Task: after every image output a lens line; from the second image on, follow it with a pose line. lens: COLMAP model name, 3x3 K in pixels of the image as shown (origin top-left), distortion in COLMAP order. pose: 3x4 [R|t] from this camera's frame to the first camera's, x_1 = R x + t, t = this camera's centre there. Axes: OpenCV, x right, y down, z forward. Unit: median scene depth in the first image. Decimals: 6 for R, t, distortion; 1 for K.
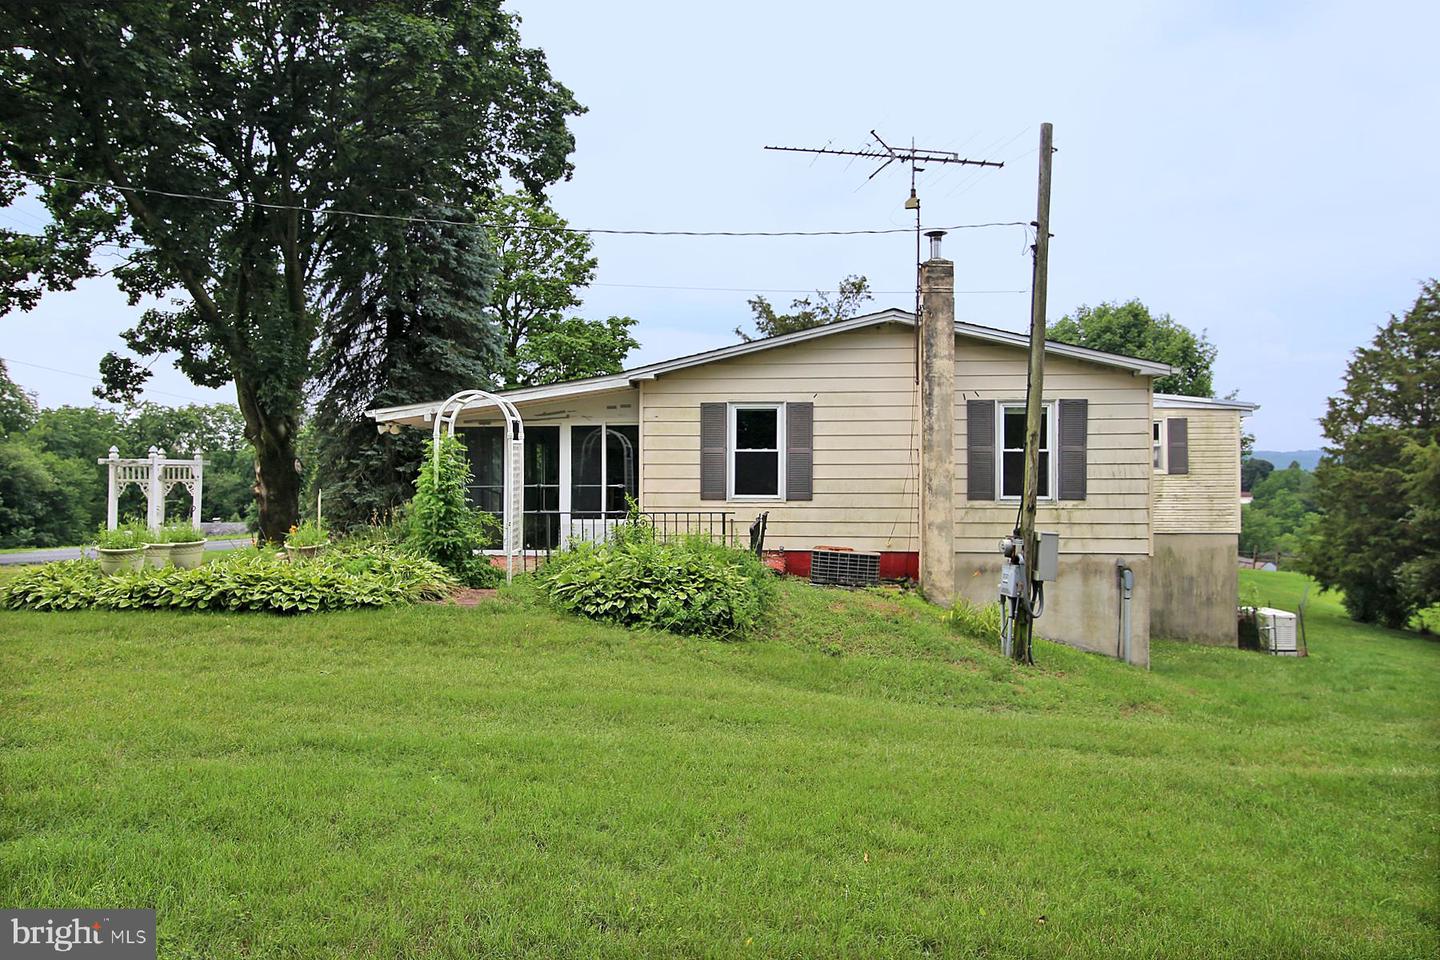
lens RADIAL K [[892.8, 0, 726.4], [0, 892.8, 469.4], [0, 0, 1]] dist [-0.008217, -0.001732]
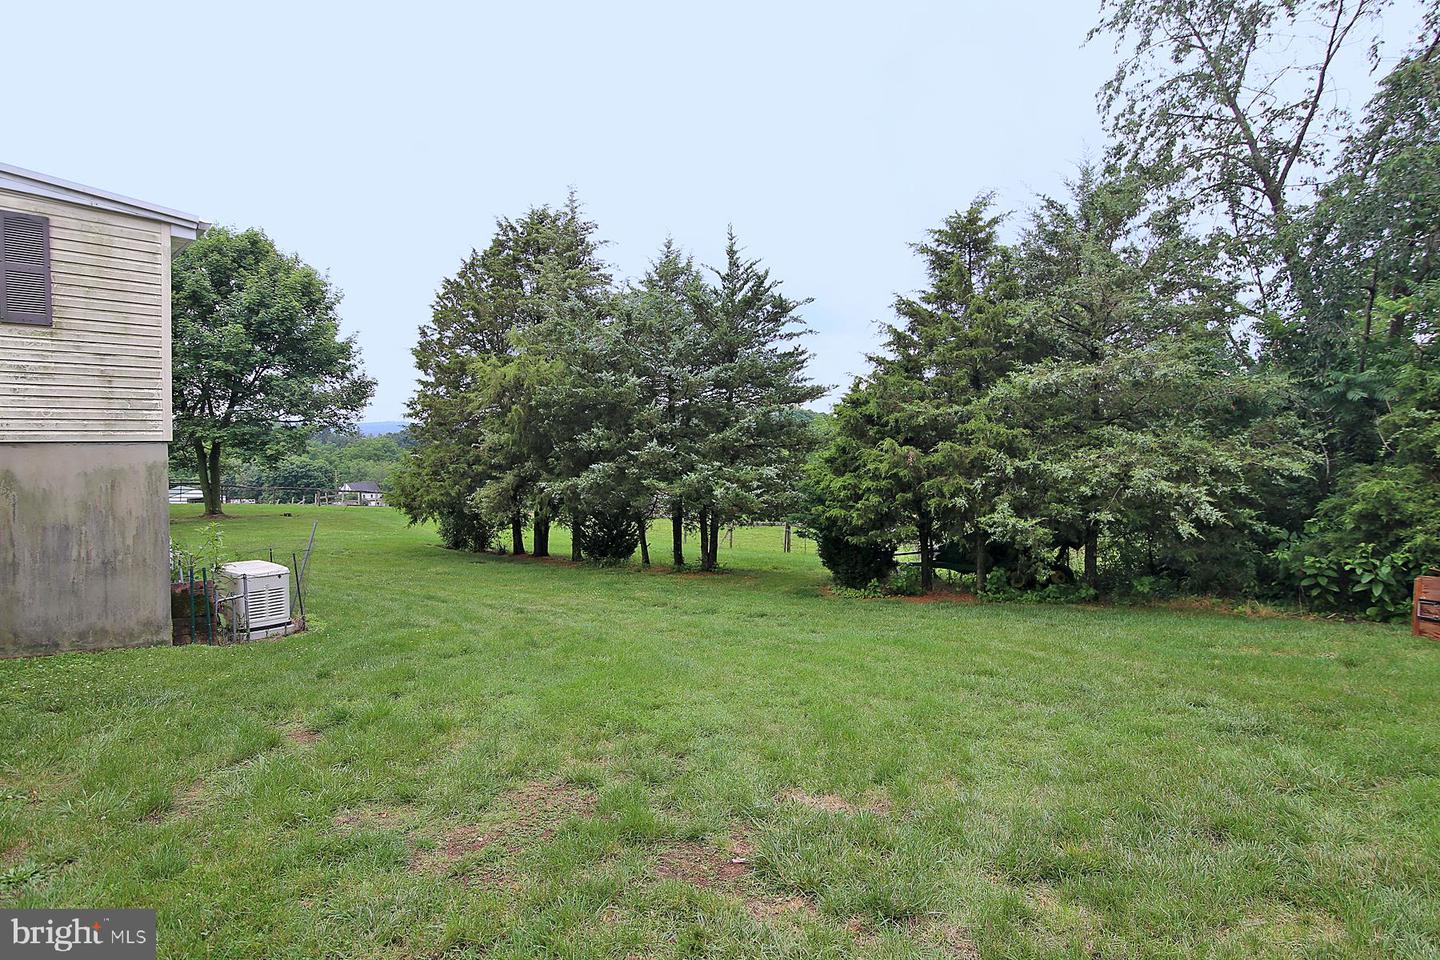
lens RADIAL K [[674.6, 0, 716.9], [0, 674.6, 472.0], [0, 0, 1]] dist [-0.016115, 0.002538]
pose [[0.596761, -0.030635, 0.801834, 0.438944], [-0.011645, 0.998835, 0.046829, 0.066631], [-0.802334, -0.037284, 0.595710, 0.461247]]
